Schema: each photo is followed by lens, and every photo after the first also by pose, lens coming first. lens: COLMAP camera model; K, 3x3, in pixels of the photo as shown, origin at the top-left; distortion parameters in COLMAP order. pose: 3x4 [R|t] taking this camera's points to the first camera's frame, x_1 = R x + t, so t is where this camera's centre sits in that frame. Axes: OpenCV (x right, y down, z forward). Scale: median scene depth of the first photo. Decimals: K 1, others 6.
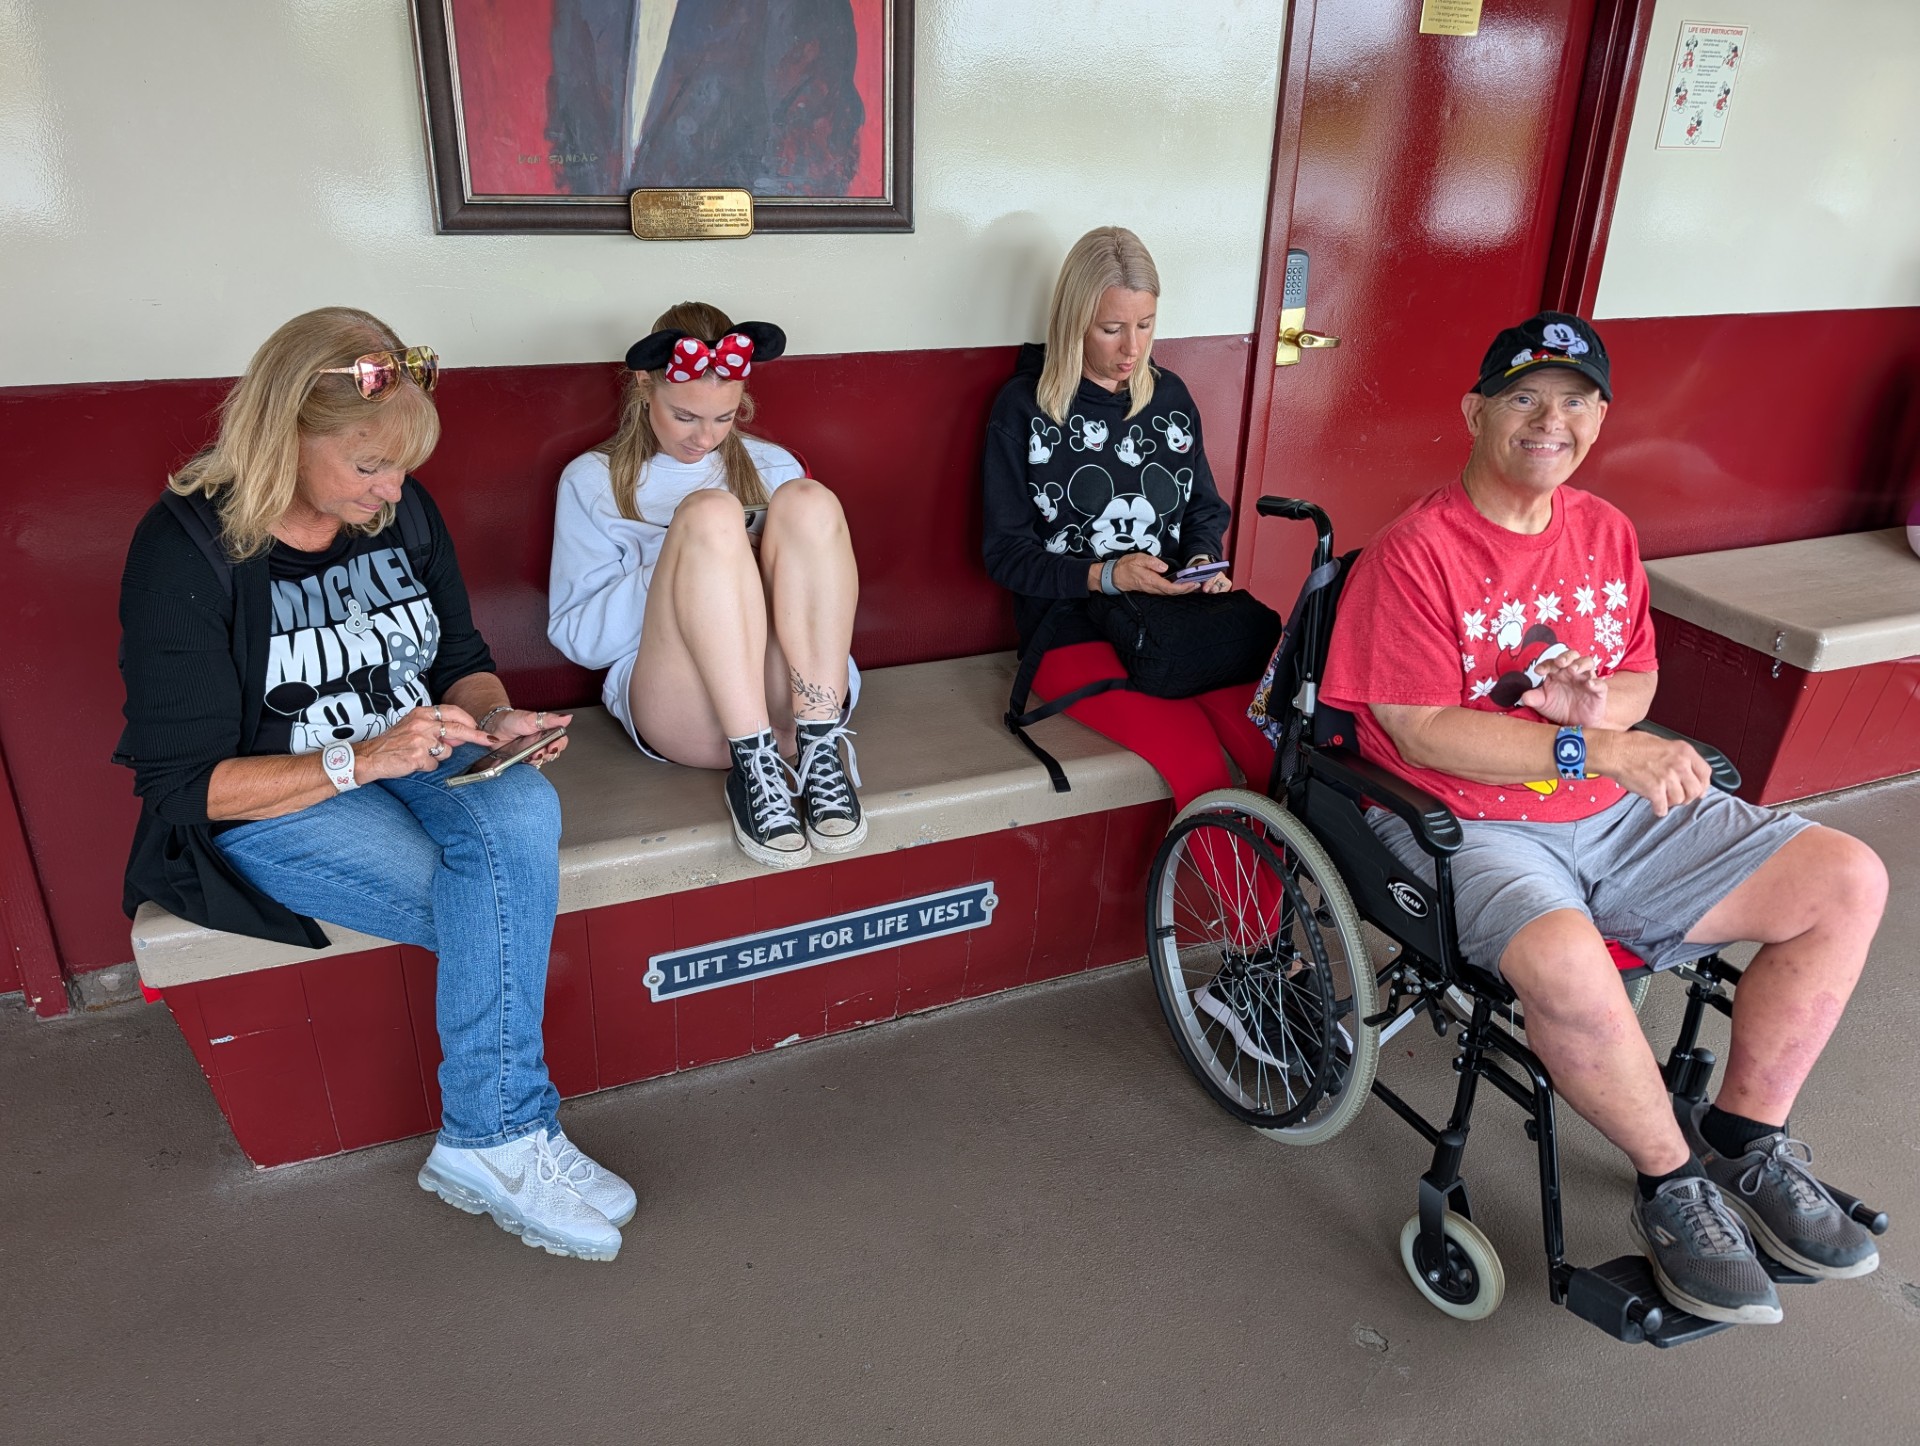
lens RADIAL K [[1350.4, 0, 960.0], [0, 1350.4, 723.0], [0, 0, 1]] dist [-0.003365, -0.001611]
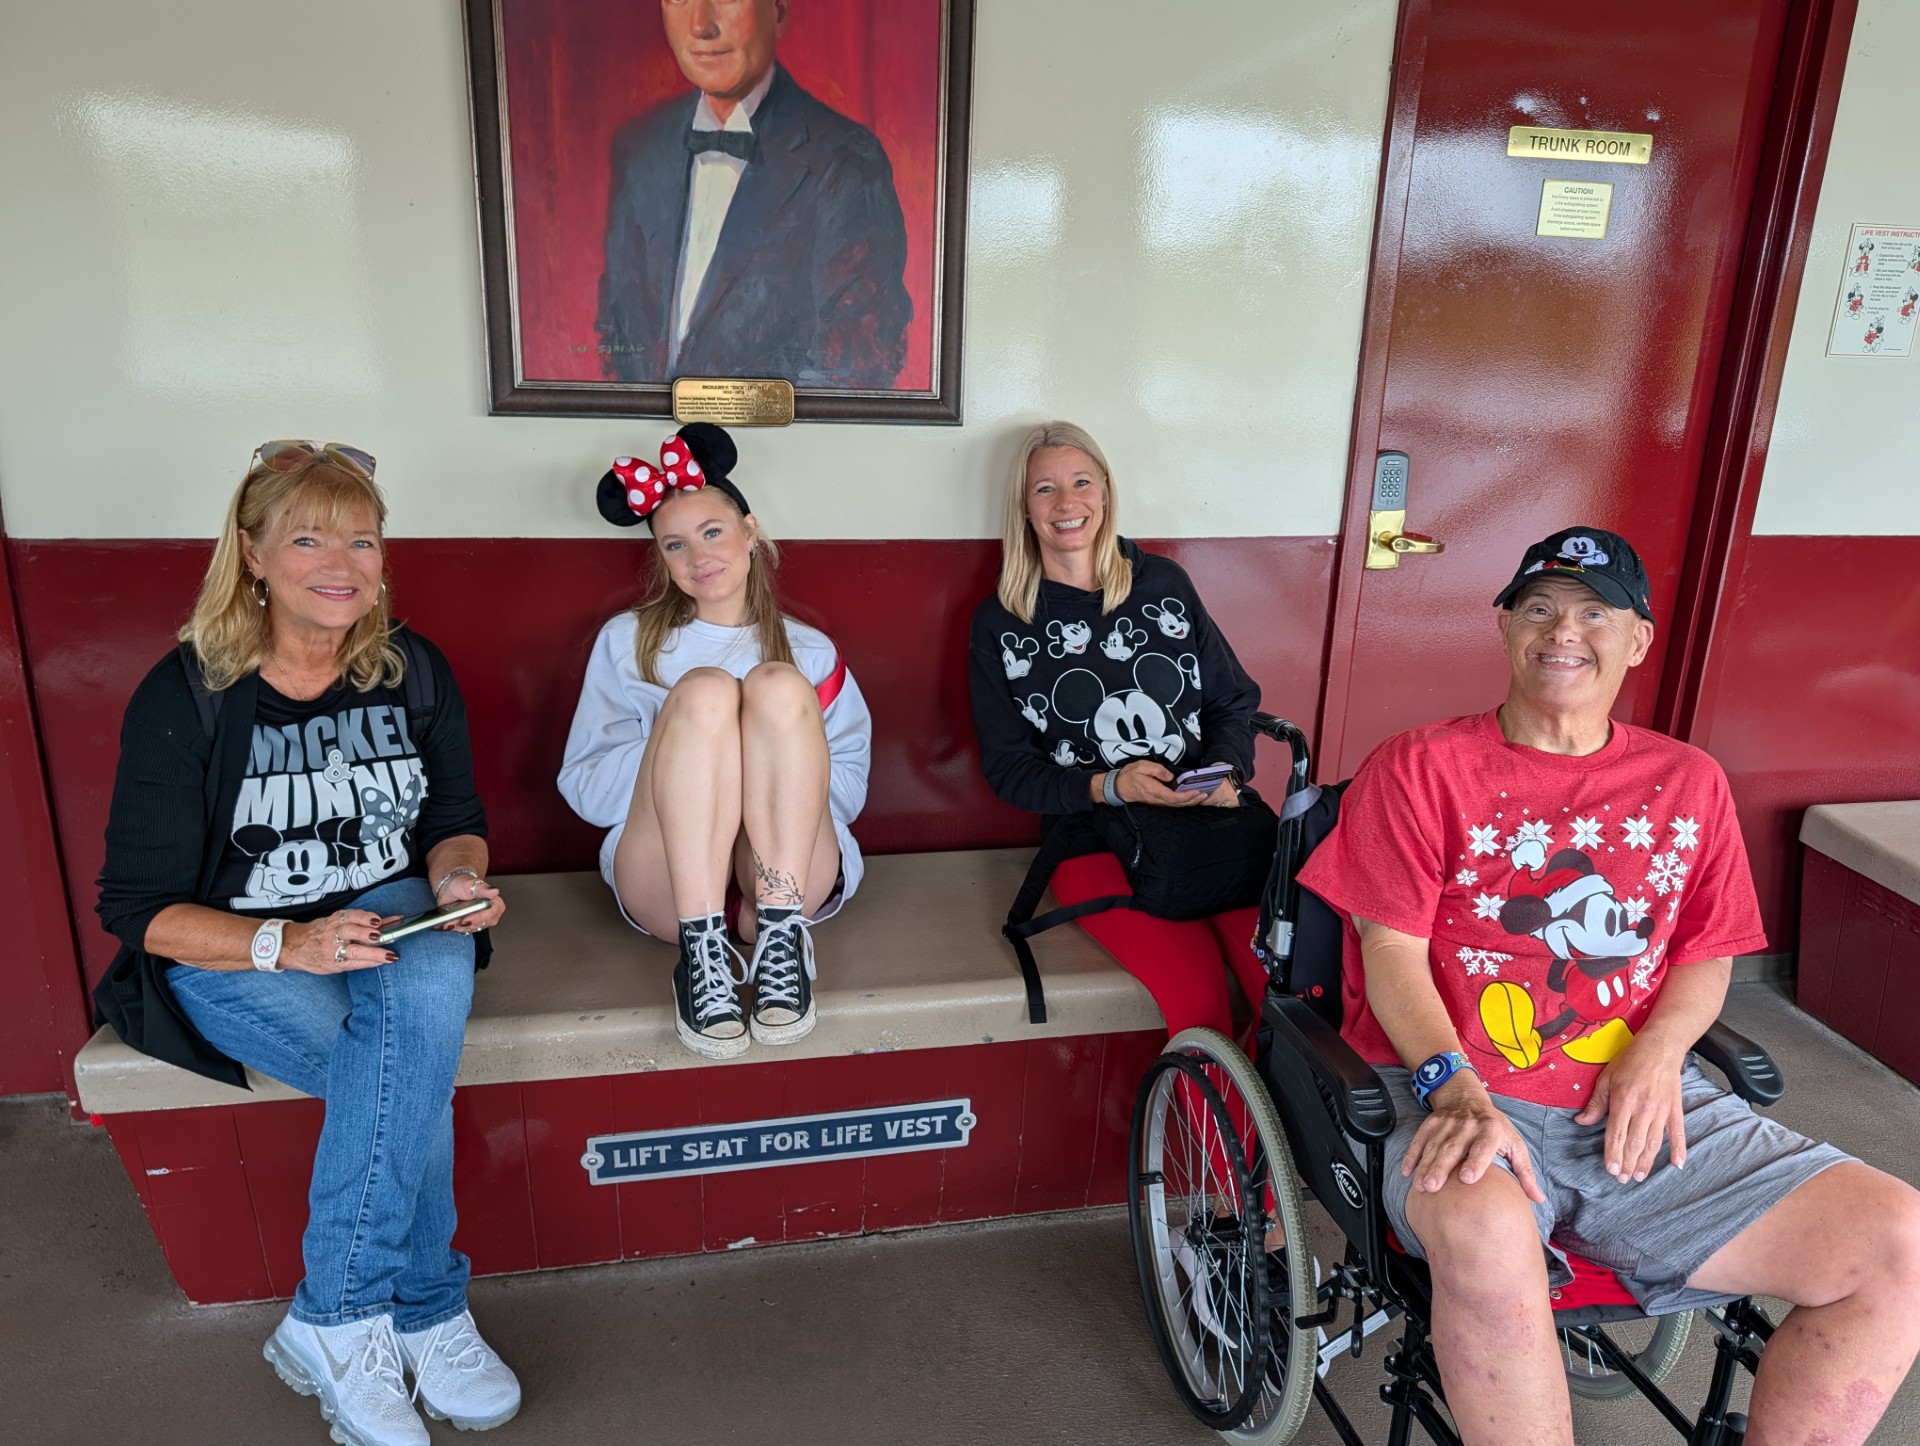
lens RADIAL K [[1347.0, 0, 960.0], [0, 1347.0, 723.0], [0, 0, 1]] dist [-0.043311, 0.055914]
pose [[0.979991, 0.068480, -0.186891, 0.185089], [-0.090999, 0.989224, -0.114699, -0.034479], [0.177022, 0.129411, 0.975662, 0.066315]]
